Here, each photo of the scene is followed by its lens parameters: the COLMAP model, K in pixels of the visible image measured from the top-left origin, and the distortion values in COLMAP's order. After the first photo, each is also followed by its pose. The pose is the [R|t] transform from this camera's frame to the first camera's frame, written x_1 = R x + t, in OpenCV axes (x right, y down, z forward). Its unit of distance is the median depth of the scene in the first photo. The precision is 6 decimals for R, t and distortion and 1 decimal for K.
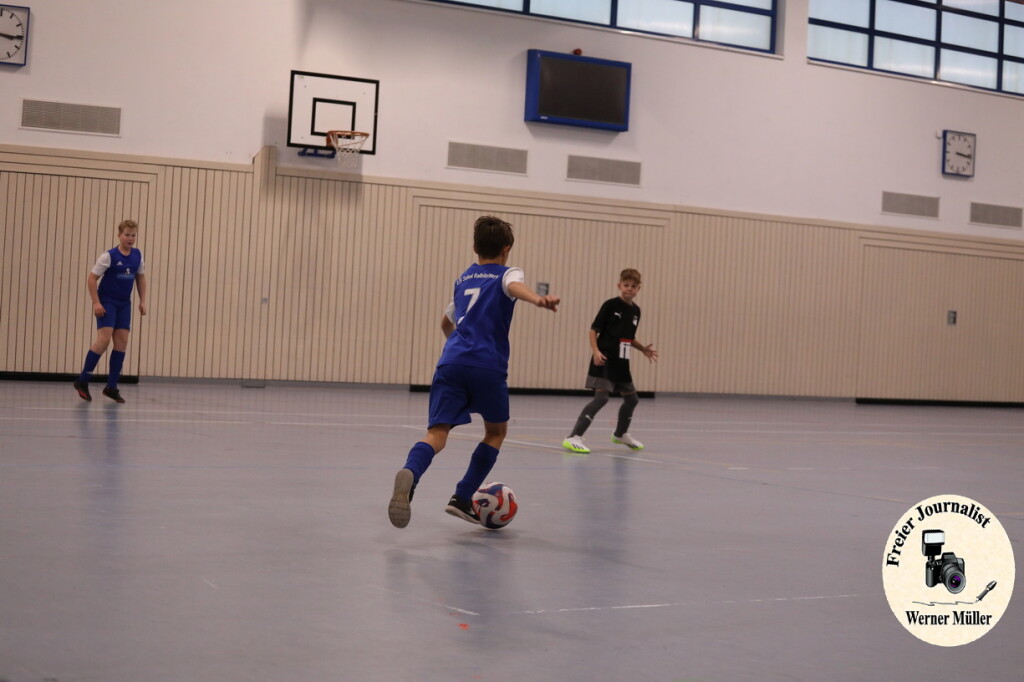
lens RADIAL K [[2088.0, 0, 514.5], [0, 2088.0, 345.2], [0, 0, 1]] dist [-0.295328, 0.000000]
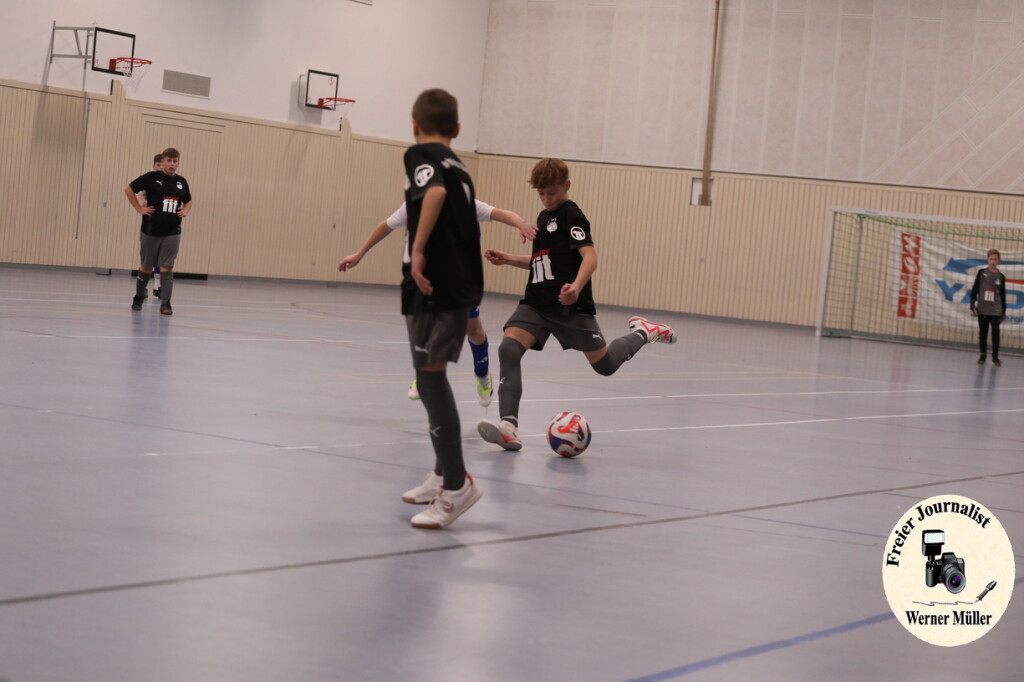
lens RADIAL K [[2384.5, 0, 508.1], [0, 2384.5, 348.0], [0, 0, 1]] dist [-0.152921, 0.000000]
pose [[0.894984, 0.009312, 0.446000, -0.377469], [-0.038117, 0.997722, 0.055657, -0.016811], [-0.444466, -0.066812, 0.893301, -0.267243]]
